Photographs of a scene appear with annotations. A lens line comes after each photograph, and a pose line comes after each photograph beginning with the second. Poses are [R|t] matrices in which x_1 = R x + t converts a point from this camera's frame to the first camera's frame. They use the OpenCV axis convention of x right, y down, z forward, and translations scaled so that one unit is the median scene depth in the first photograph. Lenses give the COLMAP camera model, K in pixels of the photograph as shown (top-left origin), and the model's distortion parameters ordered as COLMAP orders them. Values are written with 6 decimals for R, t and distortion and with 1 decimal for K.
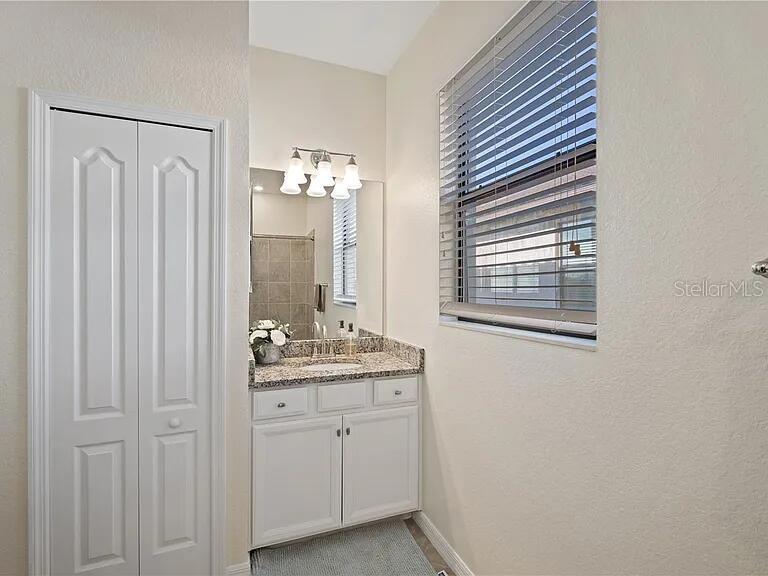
lens RADIAL K [[366.6, 0, 384.0], [0, 366.6, 288.0], [0, 0, 1]] dist [0.004995, 0.001712]
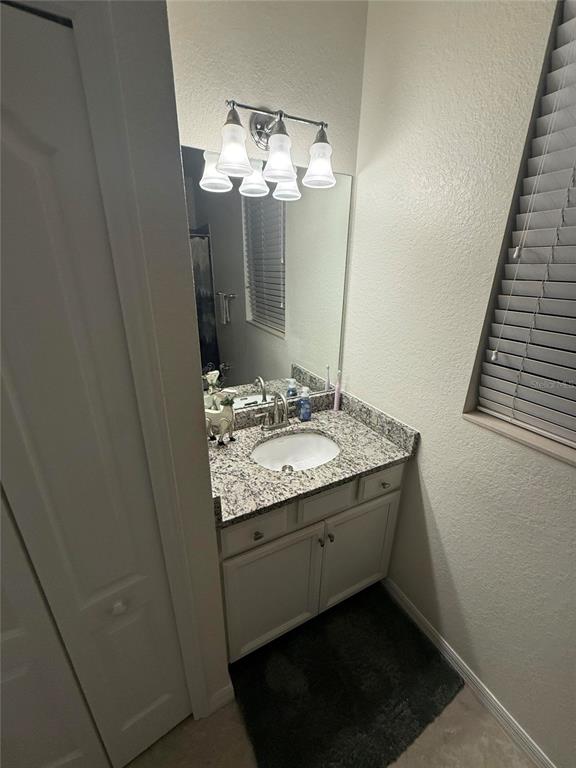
lens RADIAL K [[306.6, 0, 288.0], [0, 306.6, 384.0], [0, 0, 1]] dist [0.000628, 0.000049]
pose [[0.993948, -0.031982, 0.105095, -0.234277], [-0.006733, 0.937146, 0.348872, -0.157064], [-0.109647, -0.347468, 0.931259, 0.449294]]
